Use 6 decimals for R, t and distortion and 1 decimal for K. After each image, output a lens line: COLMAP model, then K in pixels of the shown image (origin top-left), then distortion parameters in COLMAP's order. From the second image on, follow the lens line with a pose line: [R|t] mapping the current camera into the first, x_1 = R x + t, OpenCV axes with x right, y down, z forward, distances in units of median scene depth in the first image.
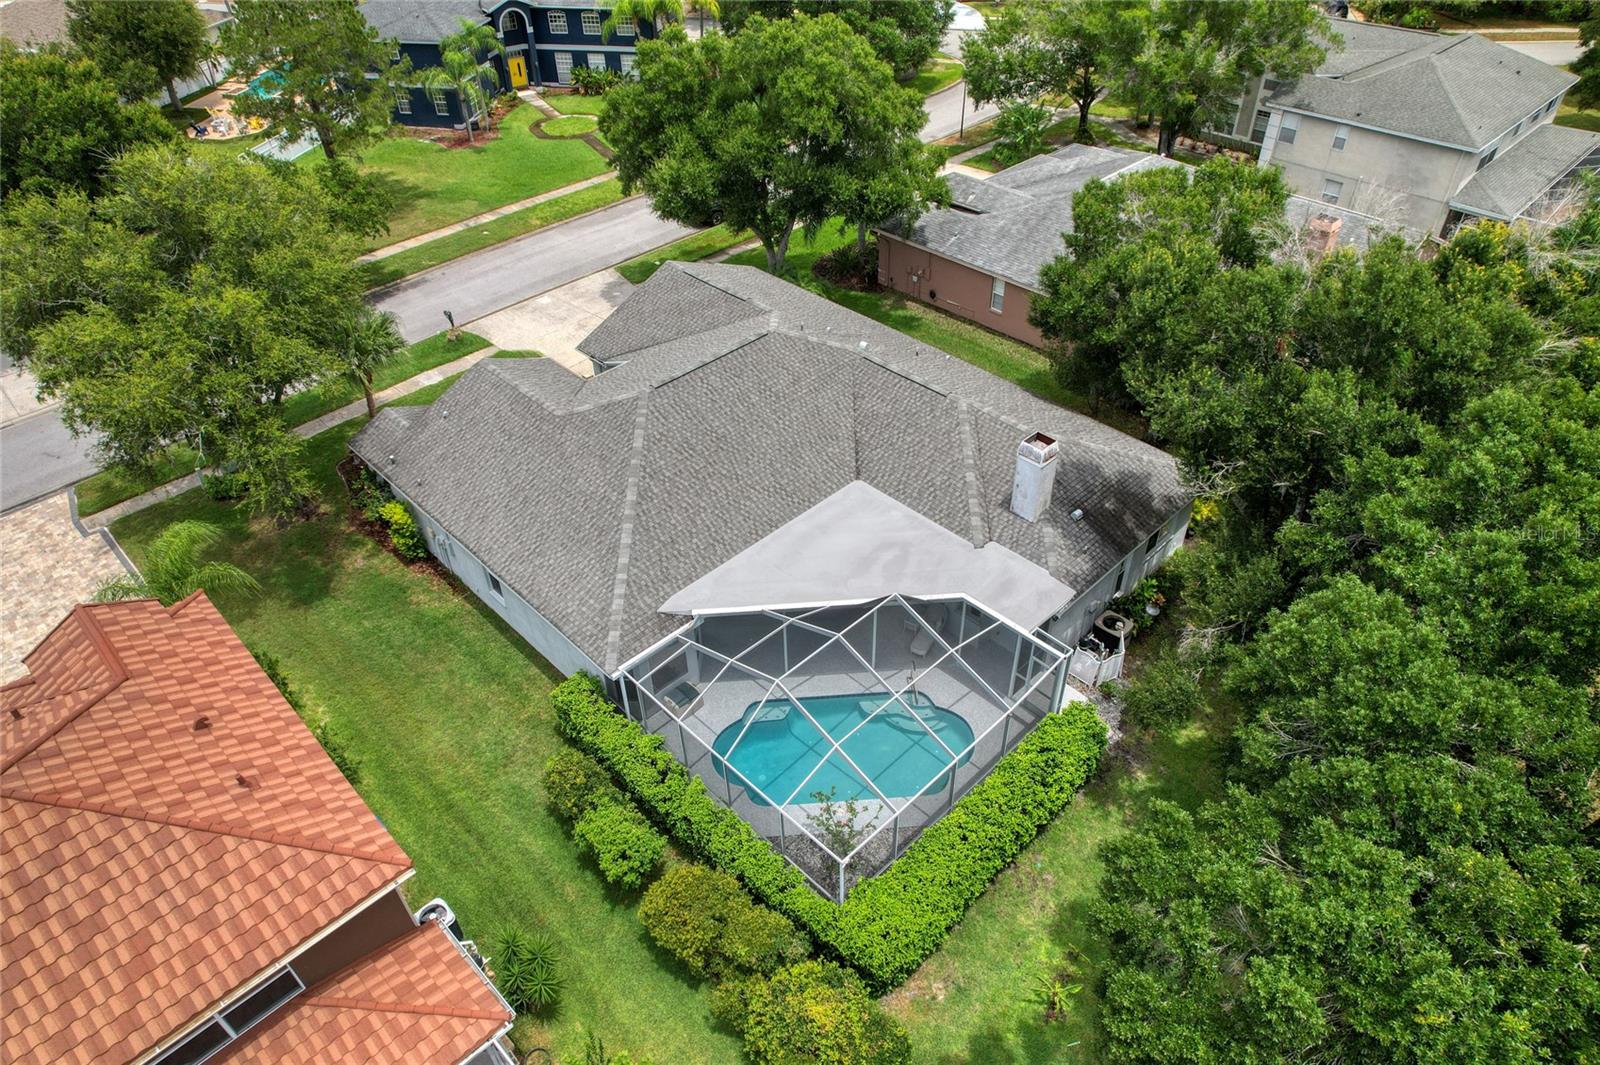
lens RADIAL K [[1027.3, 0, 805.6], [0, 1027.3, 532.3], [0, 0, 1]] dist [-0.084050, 0.074630]
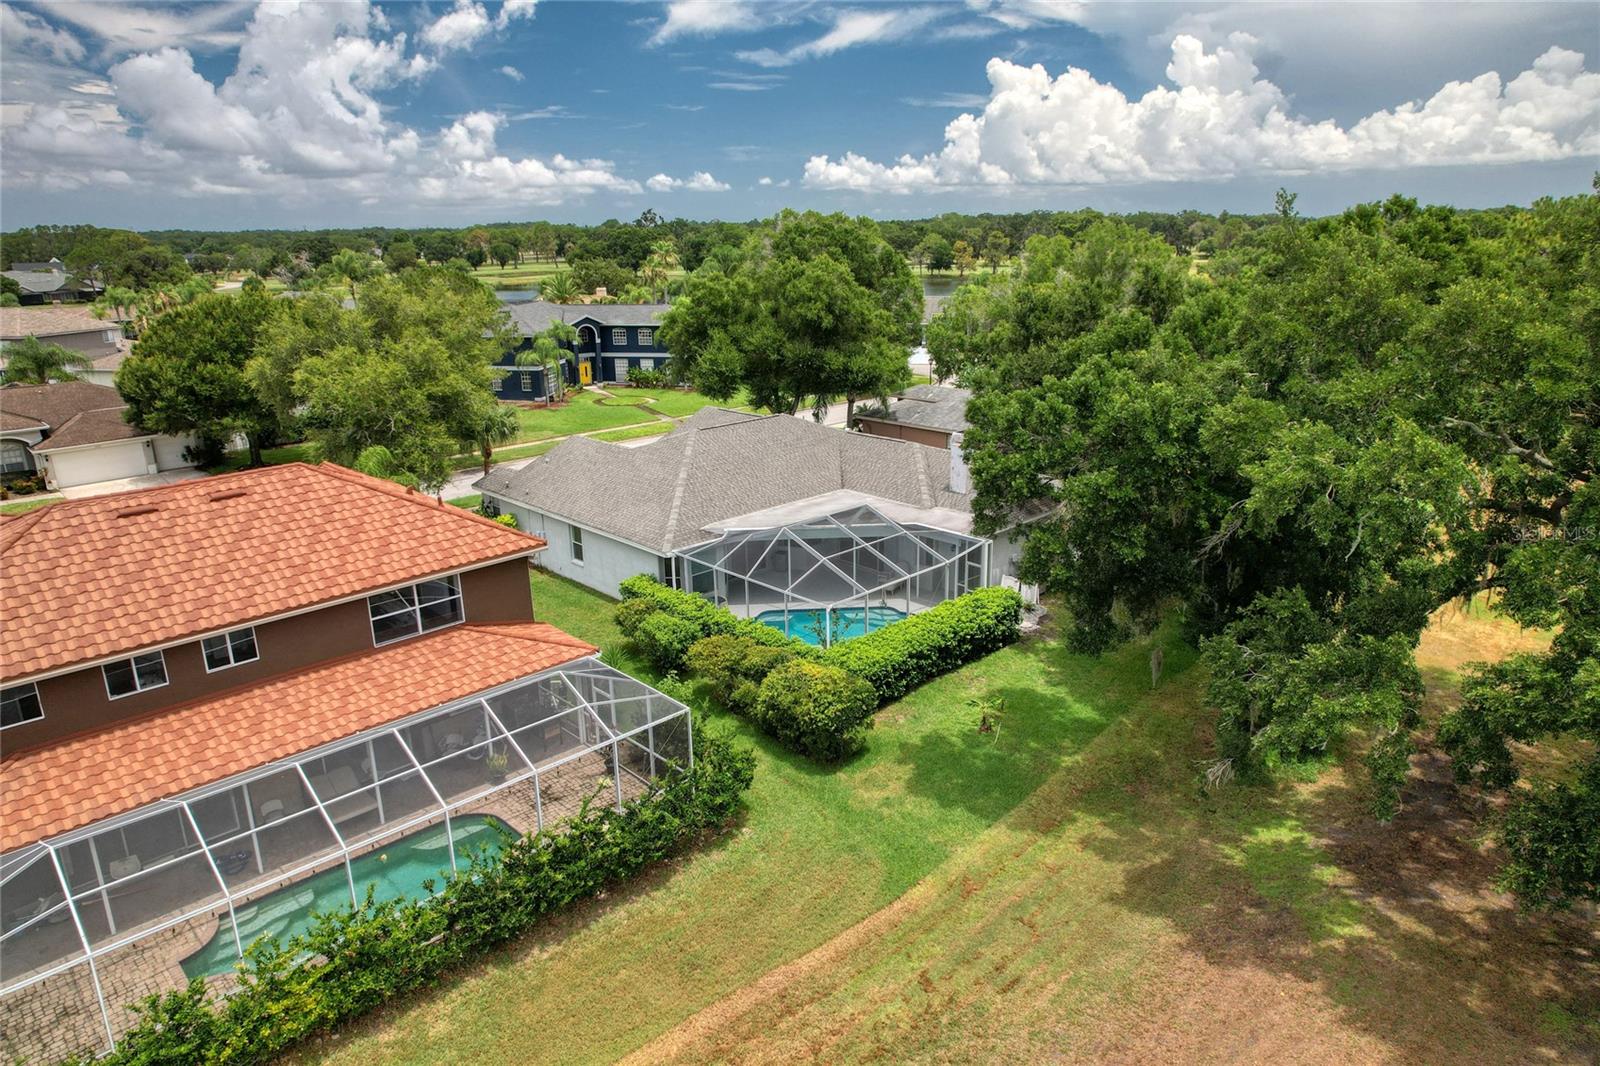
lens RADIAL K [[1027.3, 0, 805.6], [0, 1027.3, 532.8], [0, 0, 1]] dist [-0.084050, 0.074630]
pose [[0.999977, 0.000317, -0.006771, 0.004834], [-0.002951, 0.919666, -0.392691, 0.264989], [0.006103, 0.392702, 0.919646, -0.125456]]
